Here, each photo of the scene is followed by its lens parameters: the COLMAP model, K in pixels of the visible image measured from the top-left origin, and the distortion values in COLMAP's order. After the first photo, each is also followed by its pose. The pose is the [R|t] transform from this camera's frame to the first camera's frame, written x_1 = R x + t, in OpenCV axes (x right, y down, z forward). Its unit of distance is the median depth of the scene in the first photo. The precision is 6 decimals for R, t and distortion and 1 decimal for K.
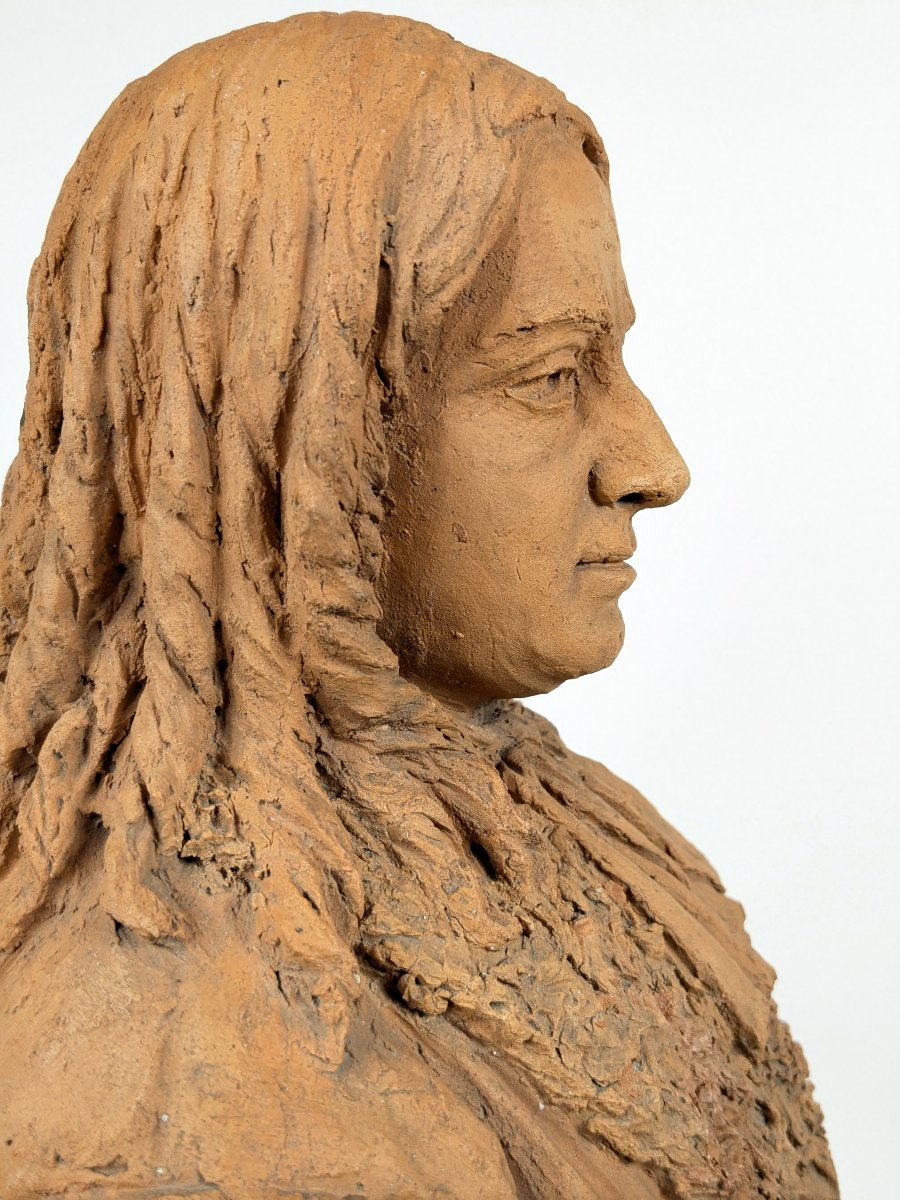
lens RADIAL K [[1475.1, 0, 421.9], [0, 1475.1, 543.3], [0, 0, 1]] dist [0.134812, -0.514644]
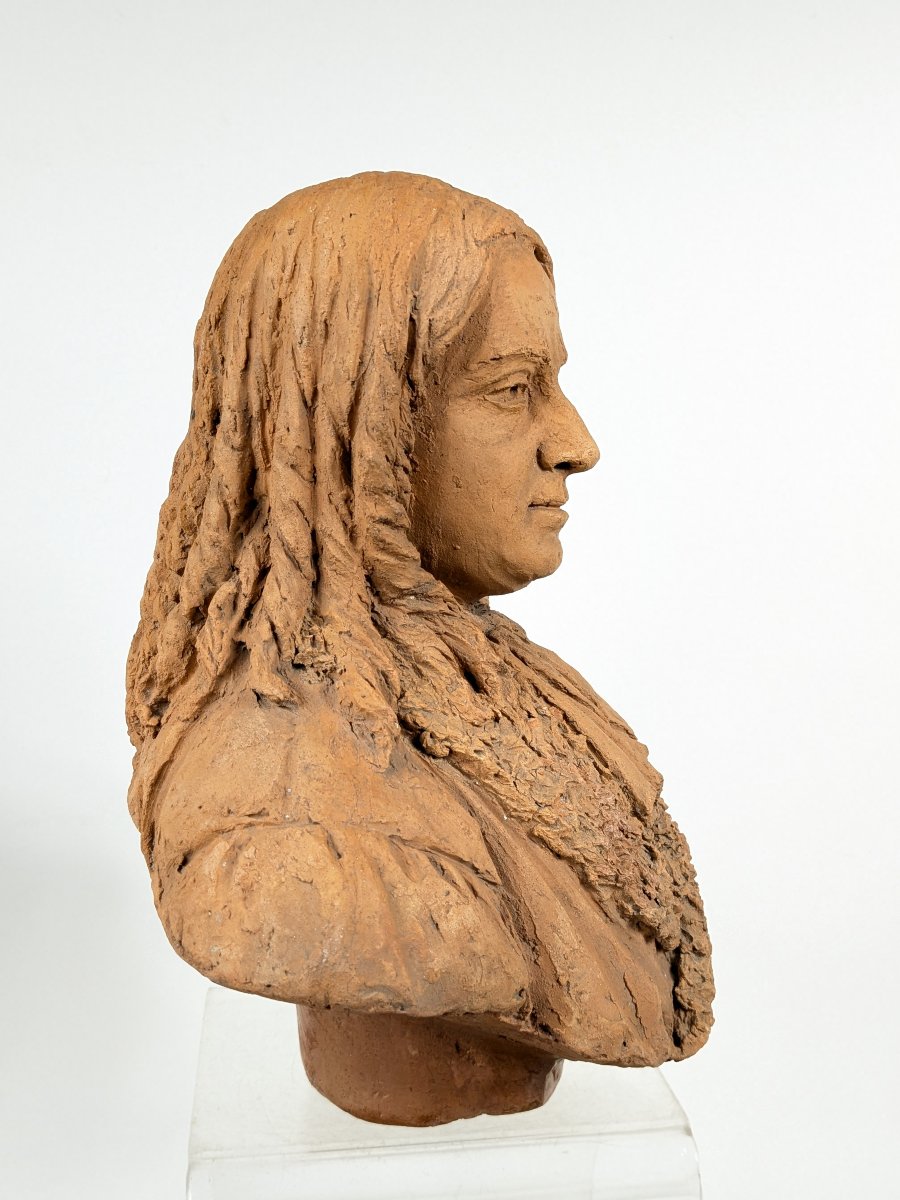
lens RADIAL K [[1493.3, 0, 448.9], [0, 1493.3, 584.0], [0, 0, 1]] dist [0.147751, -0.518460]
pose [[1.000000, -0.000620, 0.000733, 0.015527], [0.000651, 0.999045, -0.043677, 0.188830], [-0.000705, 0.043678, 0.999045, -0.706523]]
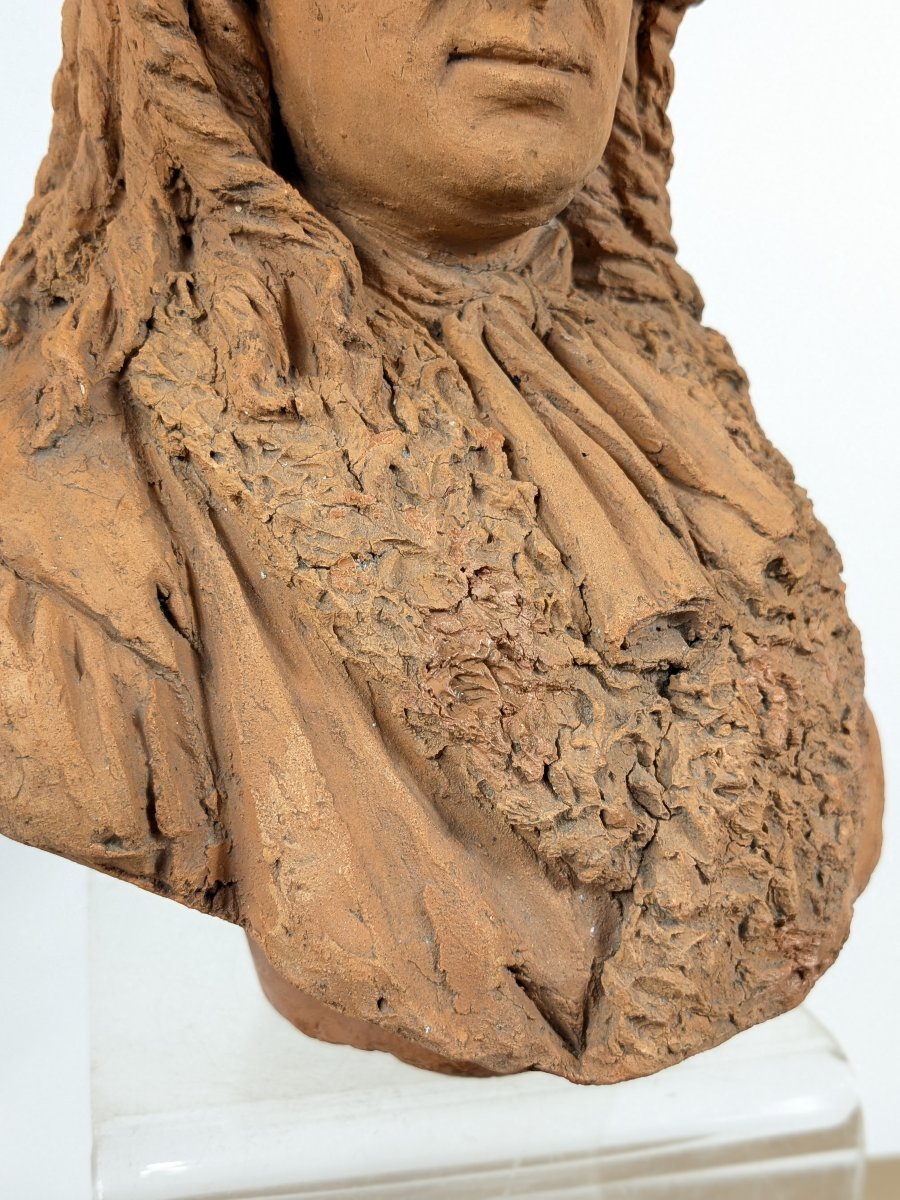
lens RADIAL K [[1493.3, 0, 448.9], [0, 1493.3, 584.0], [0, 0, 1]] dist [0.147751, -0.518460]
pose [[0.716822, 0.162285, -0.678107, 0.865090], [-0.130126, 0.986587, 0.098556, 0.269222], [0.685006, 0.017593, 0.728325, 0.349173]]
